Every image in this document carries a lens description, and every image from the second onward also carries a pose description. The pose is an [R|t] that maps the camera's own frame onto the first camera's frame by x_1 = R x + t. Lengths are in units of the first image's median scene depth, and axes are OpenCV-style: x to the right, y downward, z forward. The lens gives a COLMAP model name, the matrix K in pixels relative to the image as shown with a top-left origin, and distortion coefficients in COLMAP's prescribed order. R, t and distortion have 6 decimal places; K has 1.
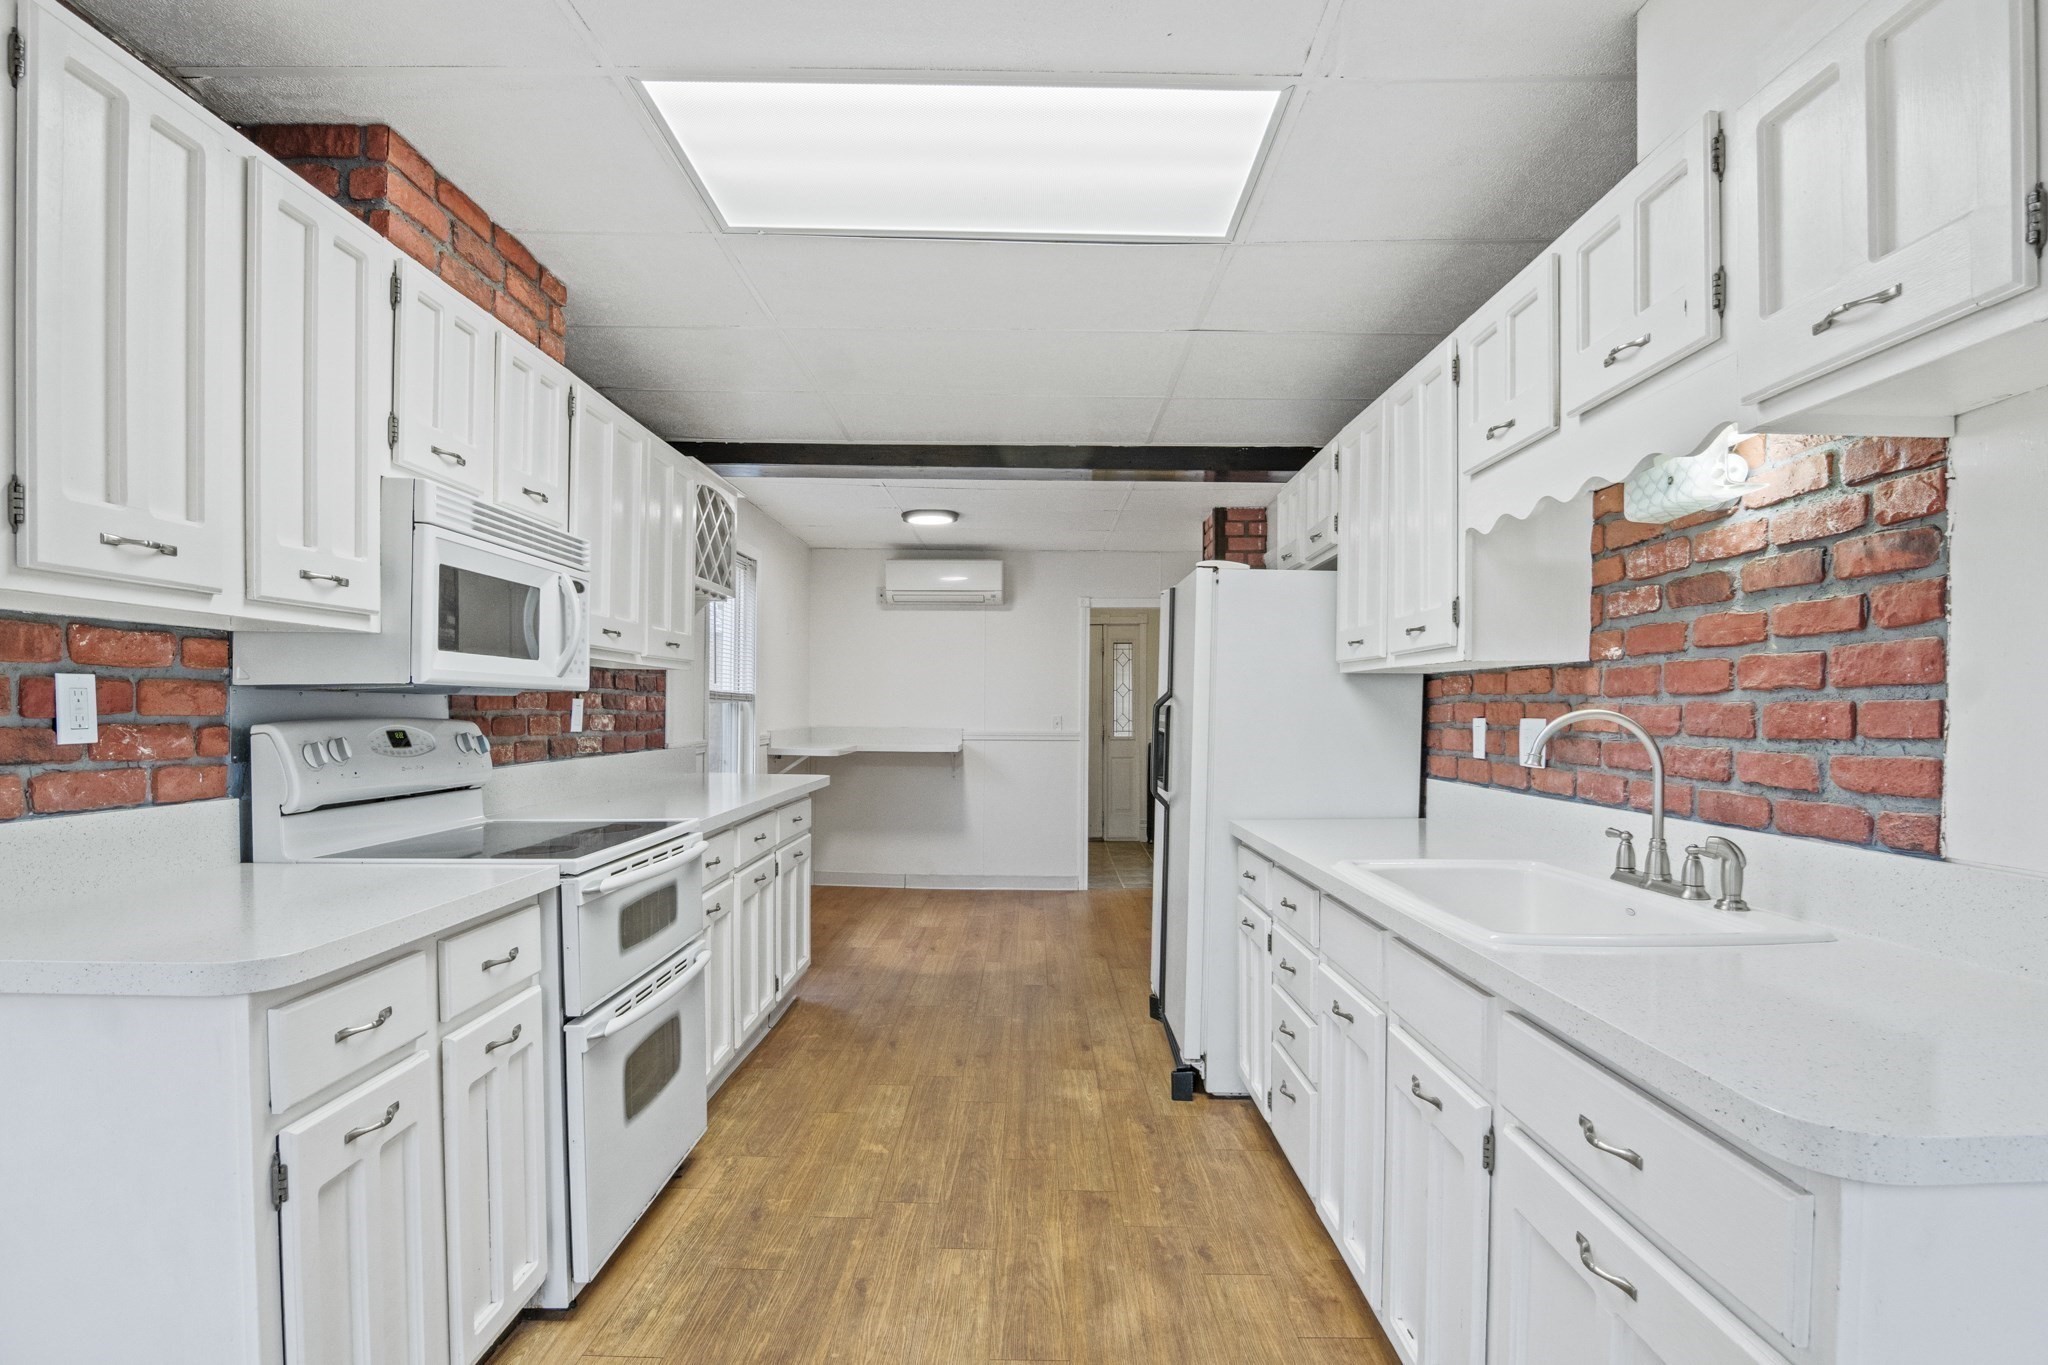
lens RADIAL K [[1023.6, 0, 1039.5], [0, 1023.6, 738.7], [0, 0, 1]] dist [-0.028299, -0.000518]
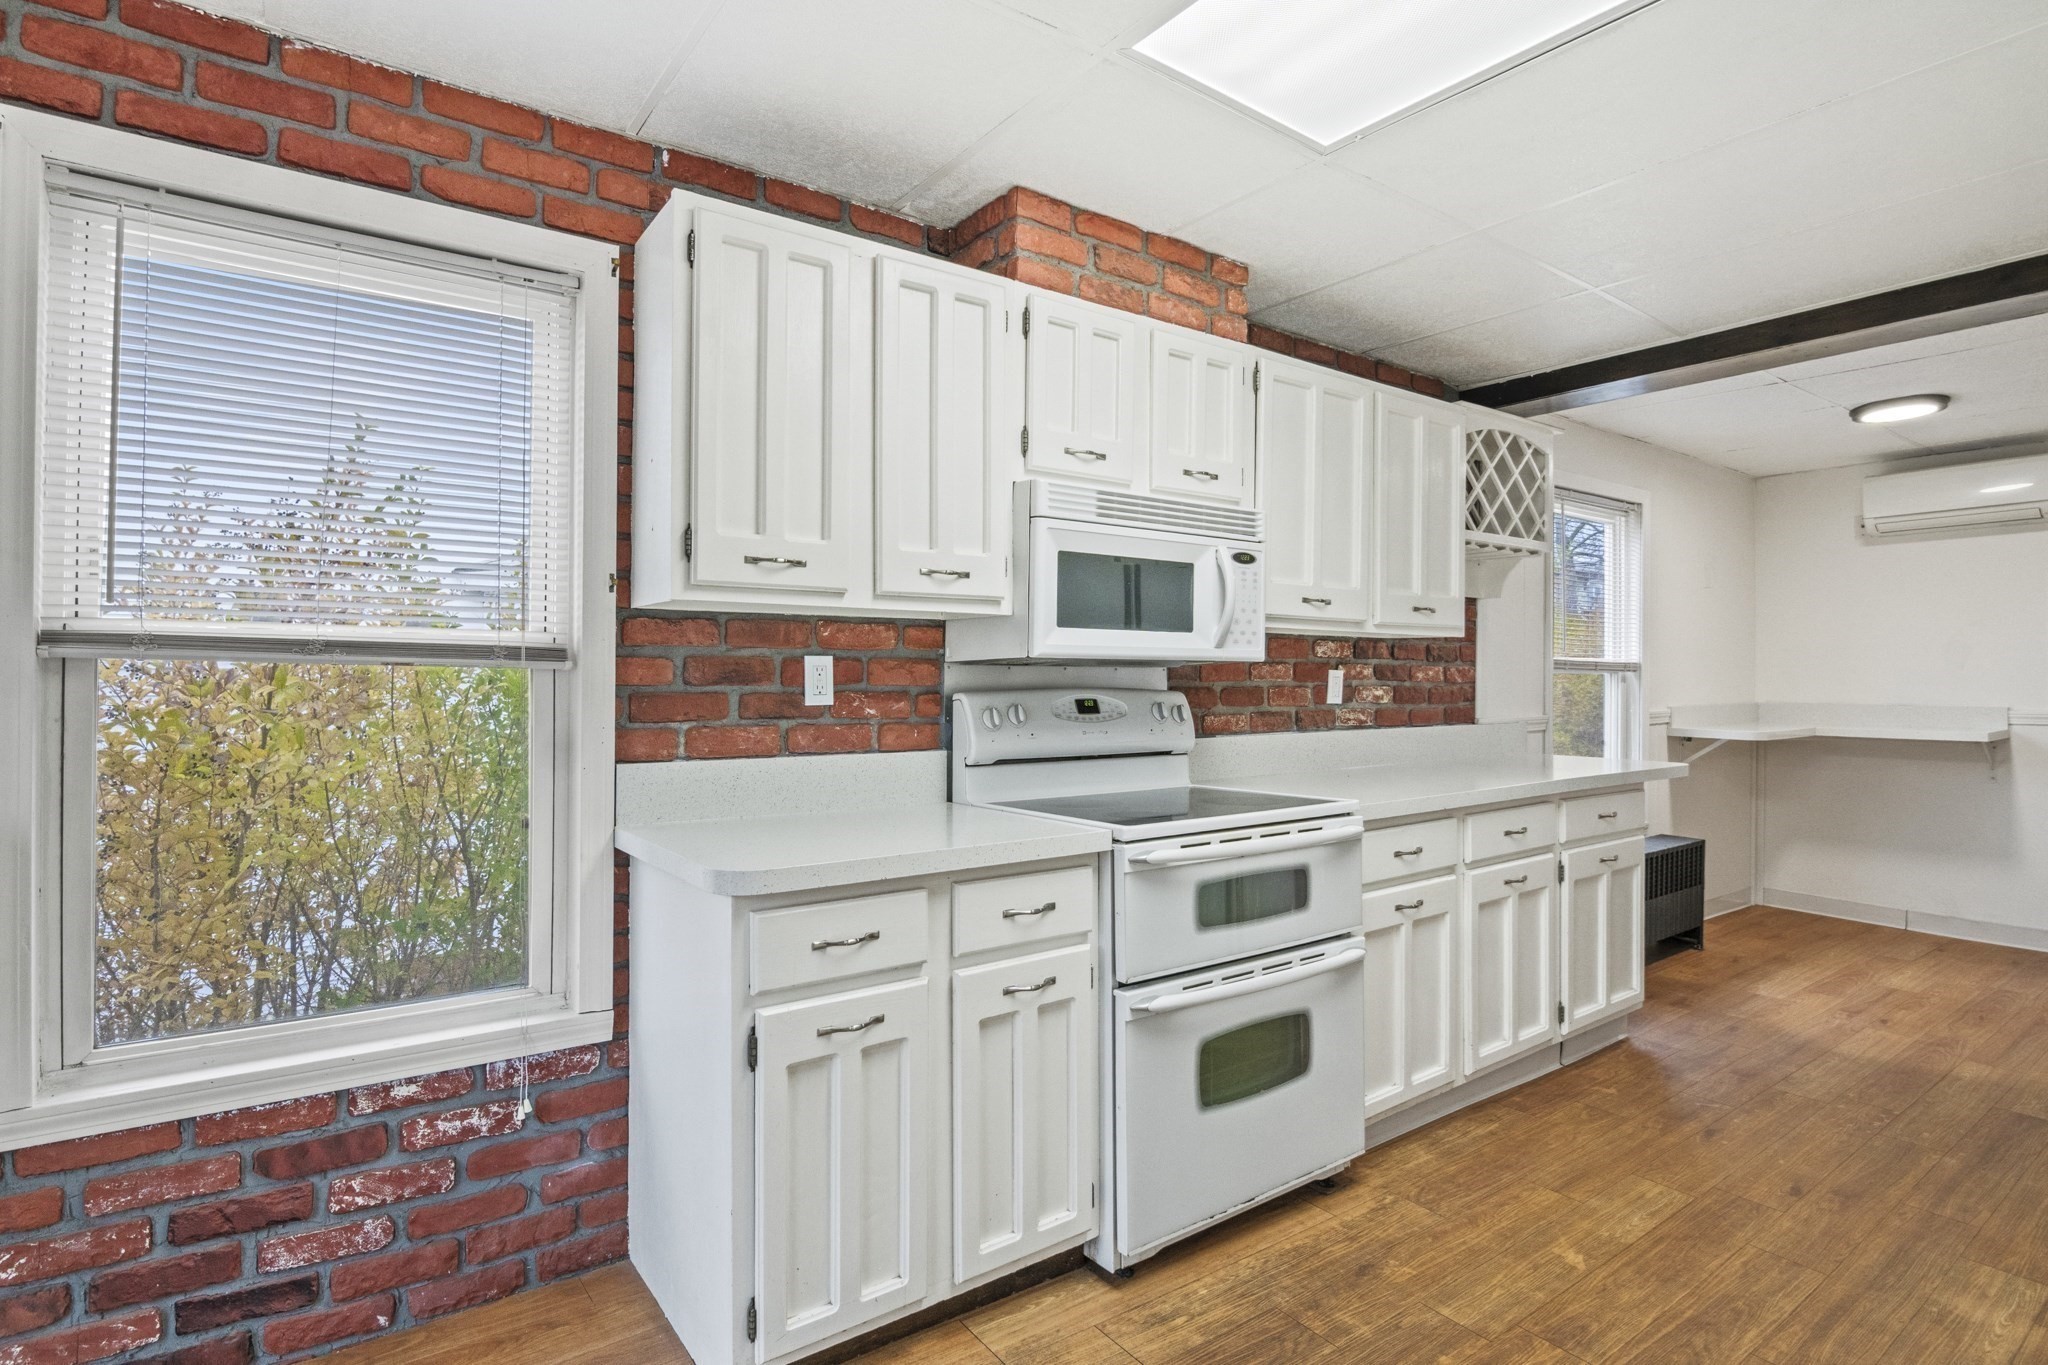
lens RADIAL K [[1039.6, 0, 1048.5], [0, 1039.6, 667.8], [0, 0, 1]] dist [-0.021343, -0.000729]
pose [[0.592160, -0.015914, -0.805663, 0.296861], [-0.019446, 0.999232, -0.034030, -0.003017], [0.805586, 0.035819, 0.591395, 0.282573]]
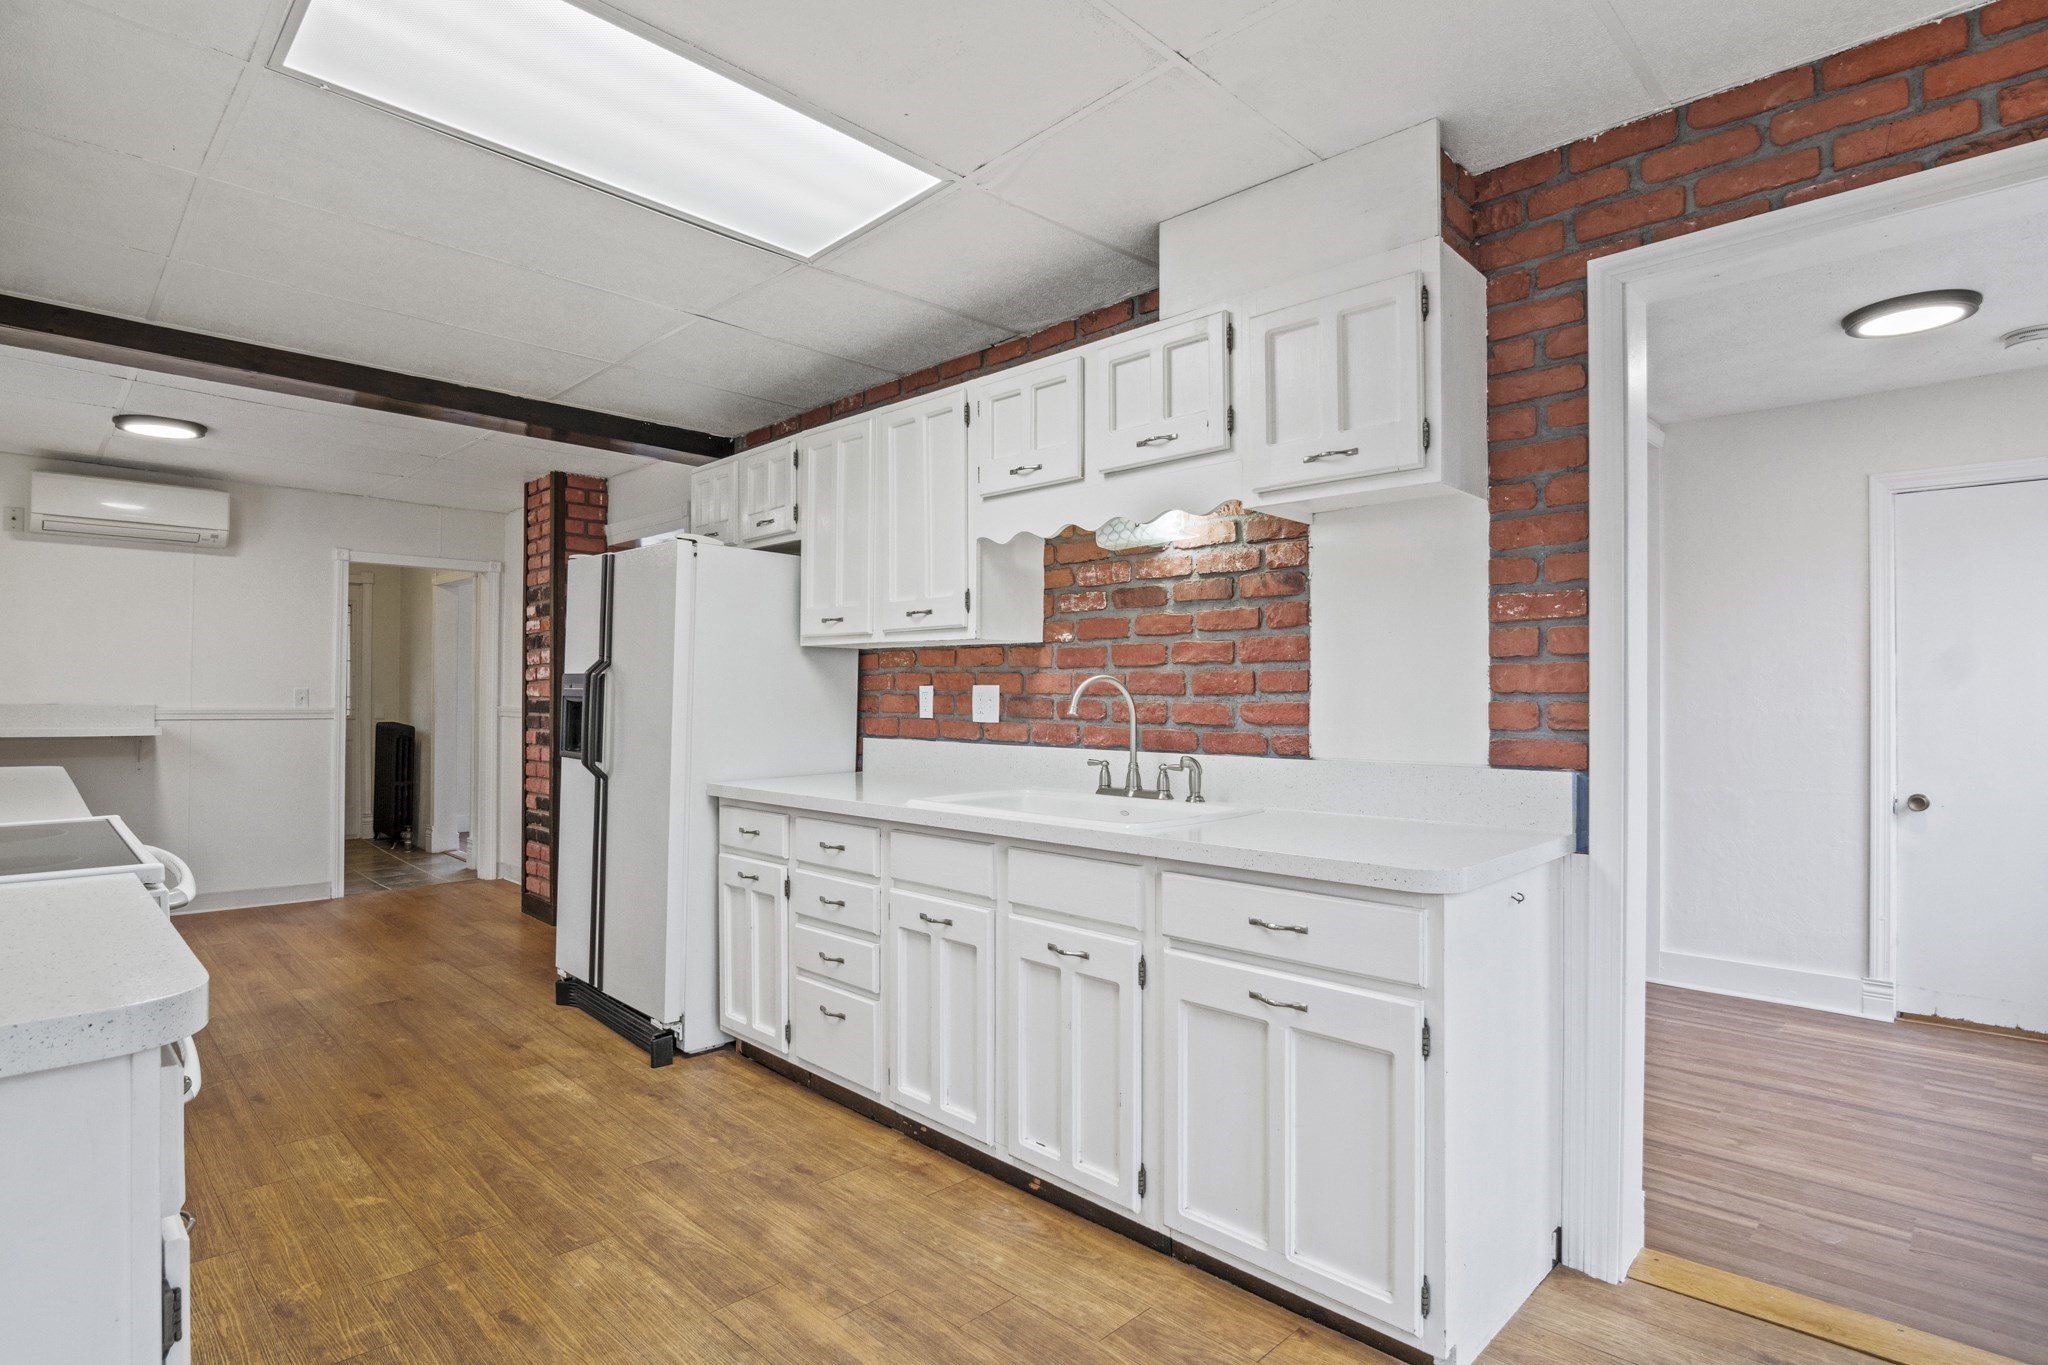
lens RADIAL K [[1023.1, 0, 1024.0], [0, 1023.1, 682.5], [0, 0, 1]] dist [-0.002905, -0.015780]
pose [[0.710401, 0.009004, 0.703739, -0.468982], [0.016156, 0.999446, -0.029095, 0.018361], [-0.703612, 0.032039, 0.709862, 0.035719]]
